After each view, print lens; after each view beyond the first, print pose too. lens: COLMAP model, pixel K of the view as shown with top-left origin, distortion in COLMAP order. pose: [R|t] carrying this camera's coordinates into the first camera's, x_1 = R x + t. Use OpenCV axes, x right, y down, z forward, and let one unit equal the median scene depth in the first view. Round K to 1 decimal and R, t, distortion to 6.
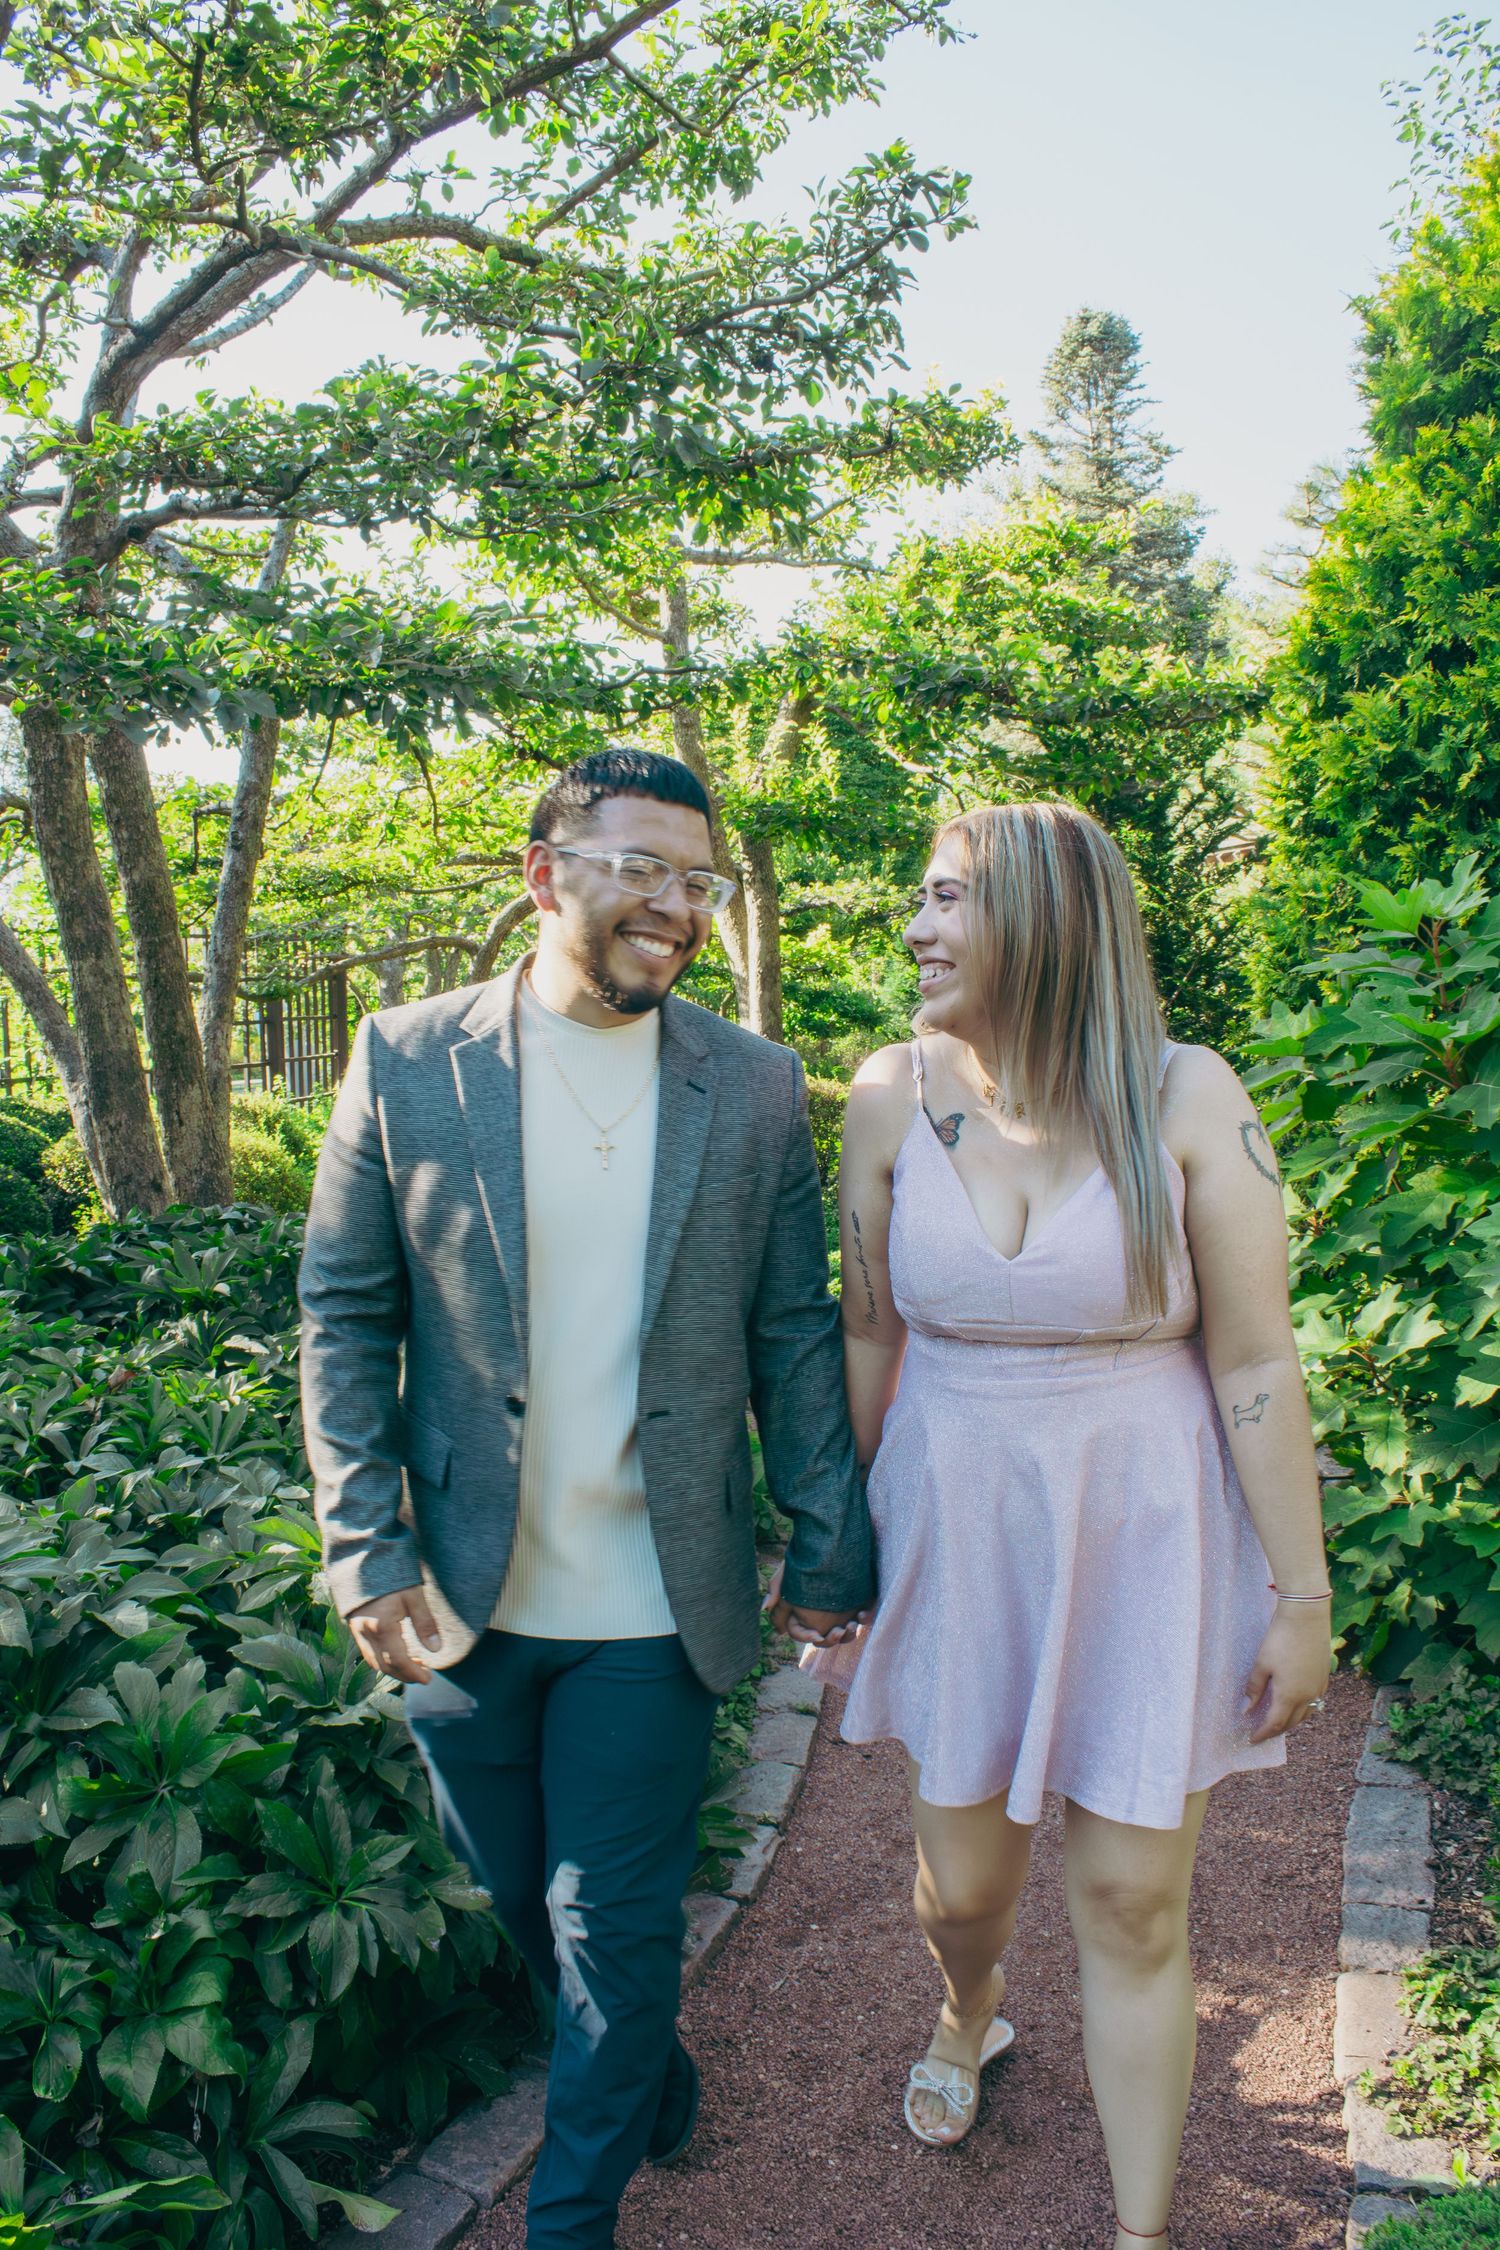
lens RADIAL K [[1888.6, 0, 748.6], [0, 1888.6, 1114.5], [0, 0, 1]] dist [-0.172214, 0.154143]
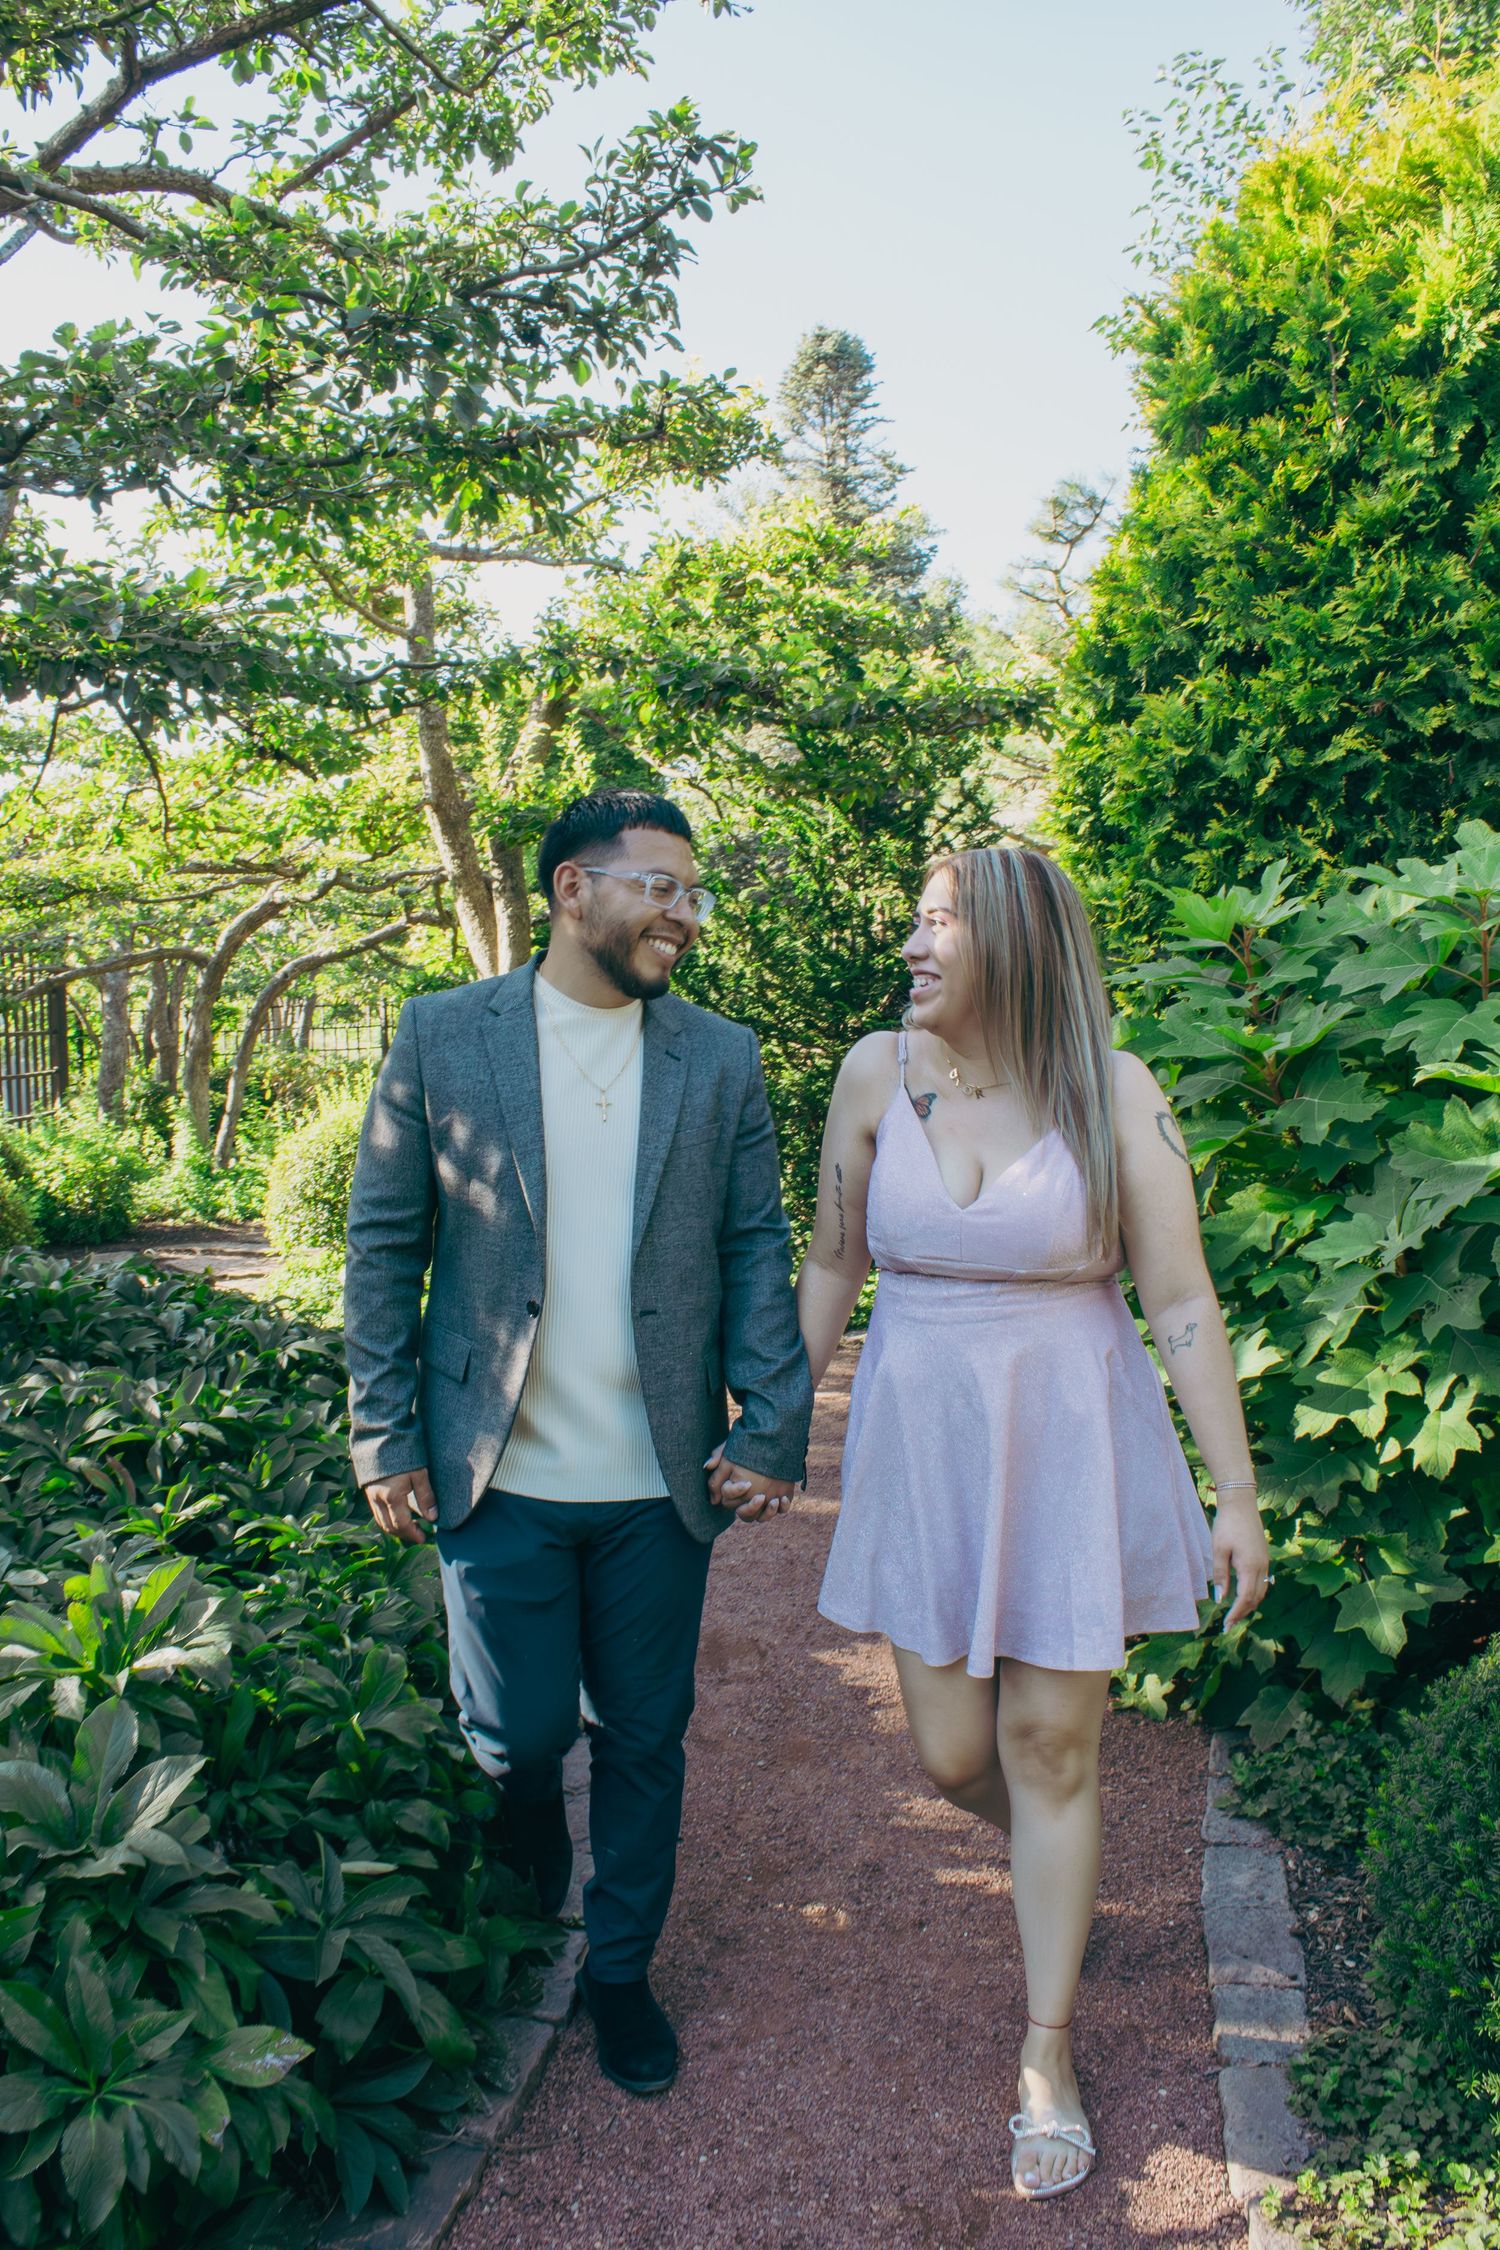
lens RADIAL K [[1888.5, 0, 753.9], [0, 1888.5, 1112.6], [0, 0, 1]] dist [-0.174546, 0.156635]
pose [[0.989367, -0.007687, 0.145236, -0.015606], [0.008890, 0.999931, -0.007635, -0.002619], [-0.145167, 0.008845, 0.989368, 0.049676]]
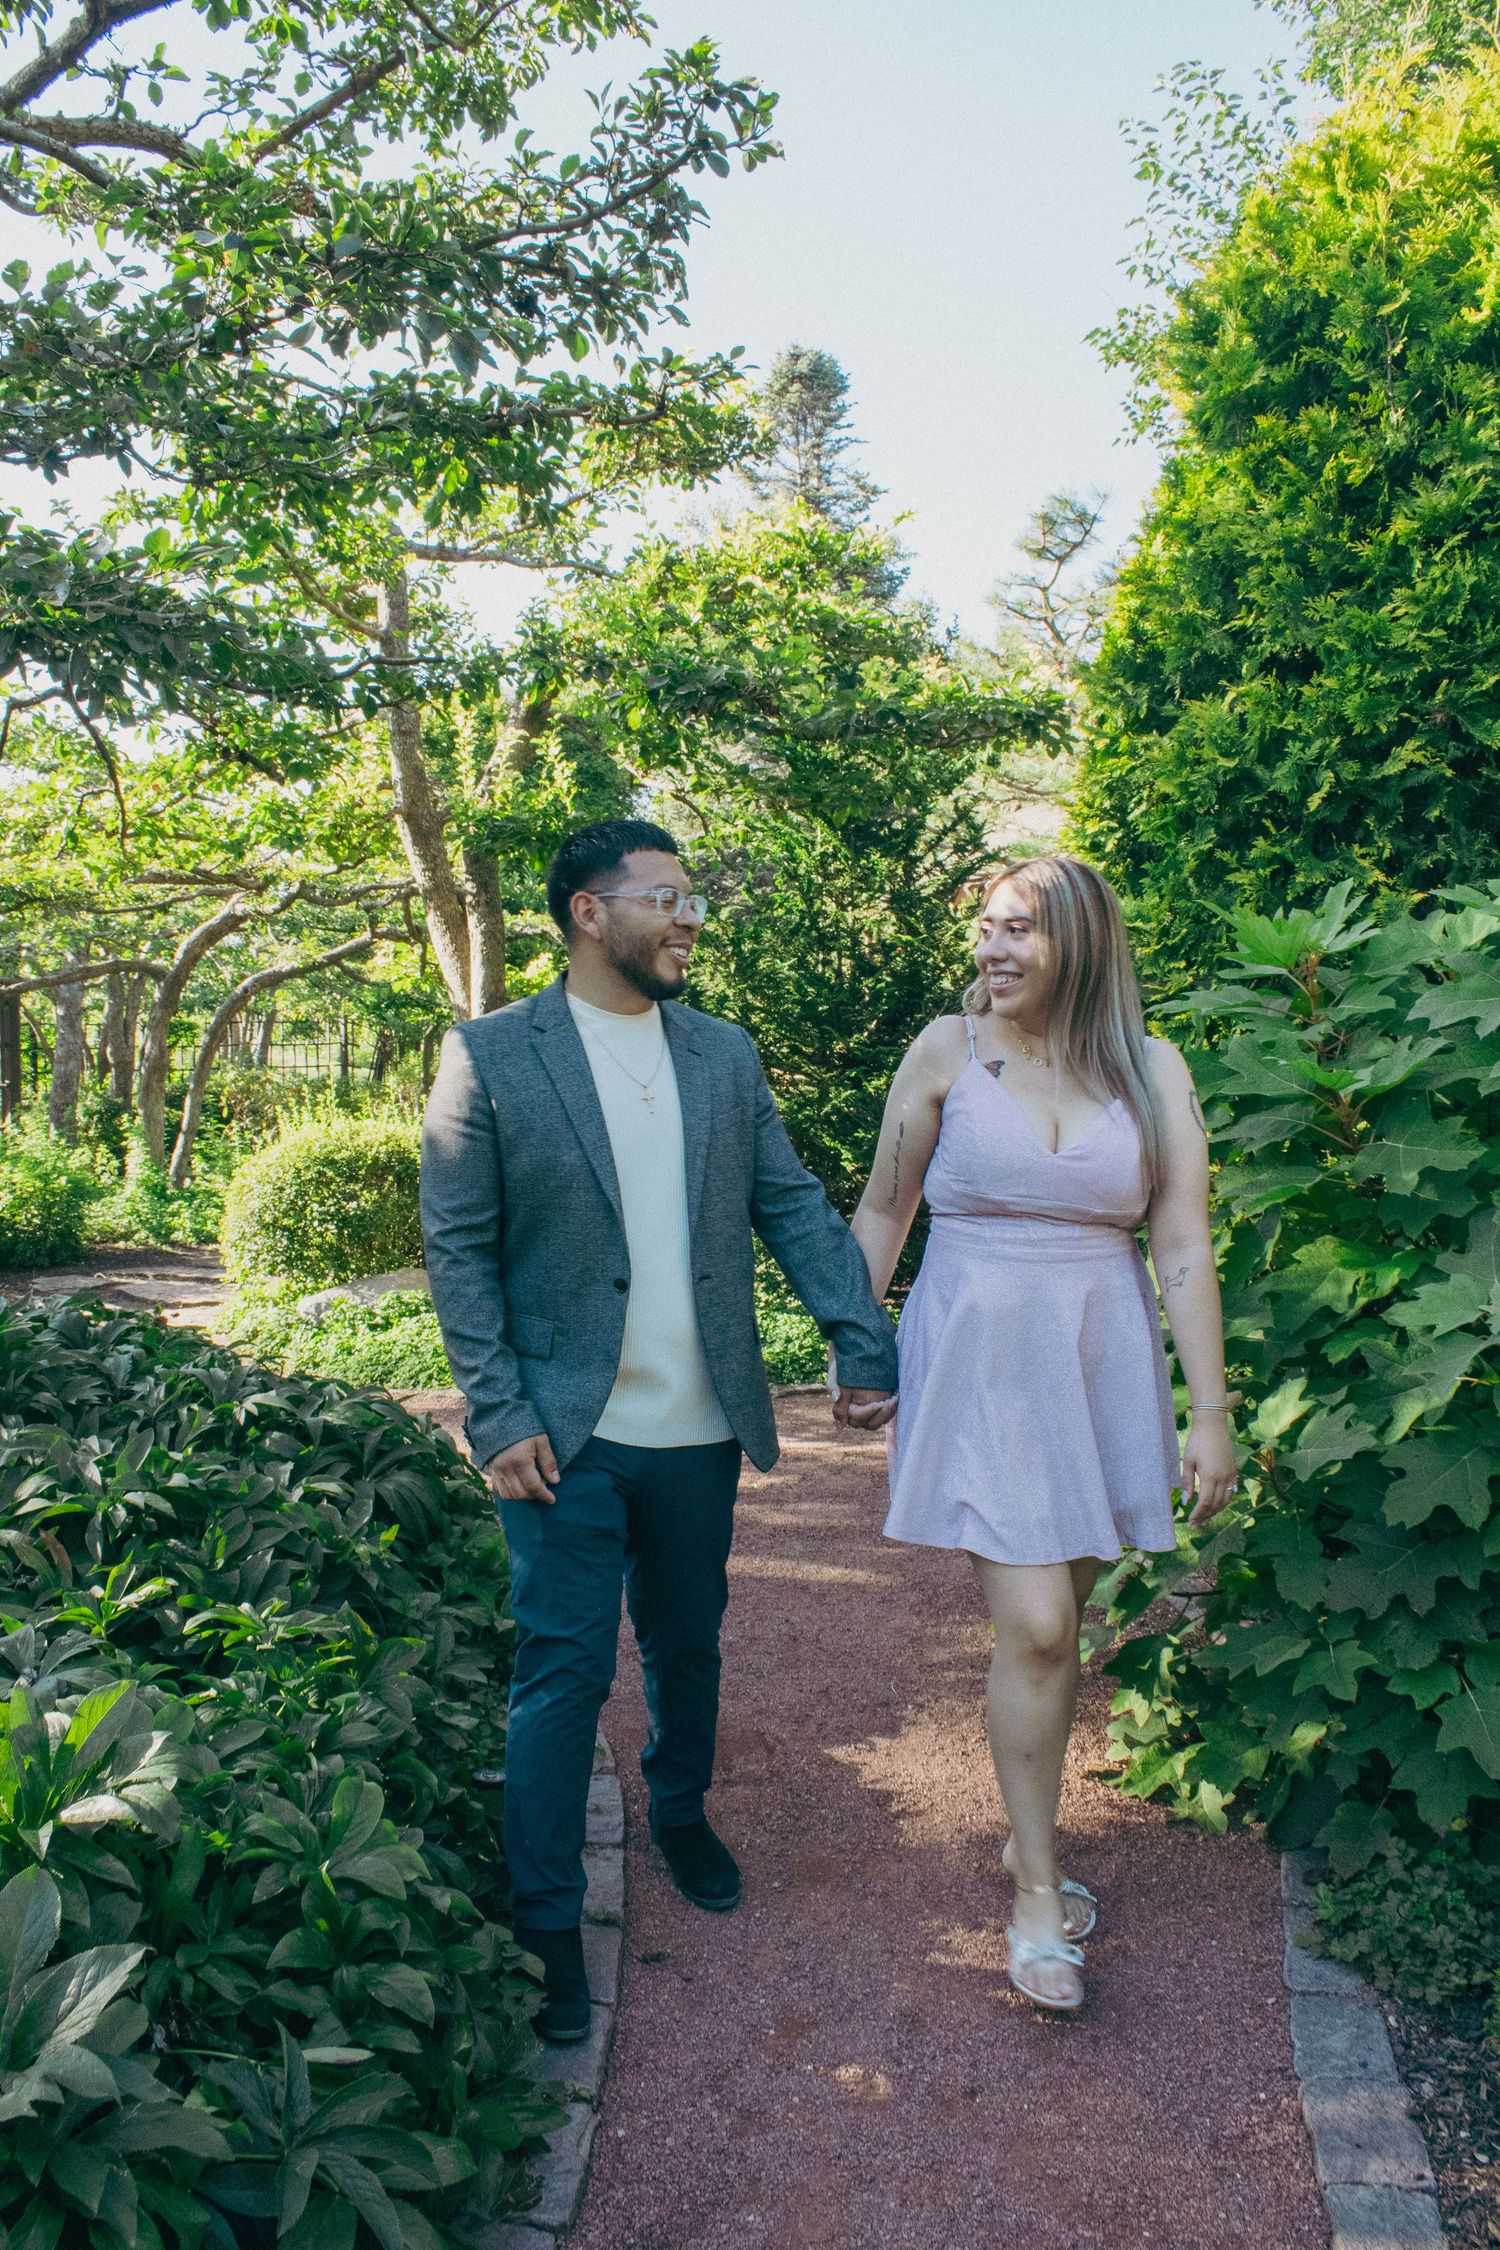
lens RADIAL K [[1888.6, 0, 748.6], [0, 1888.6, 1114.5], [0, 0, 1]] dist [-0.172214, 0.154143]
pose [[0.986336, 0.007535, 0.164575, -0.023627], [-0.004551, 0.999819, -0.018500, -0.007533], [-0.164684, 0.017498, 0.986191, 0.112952]]
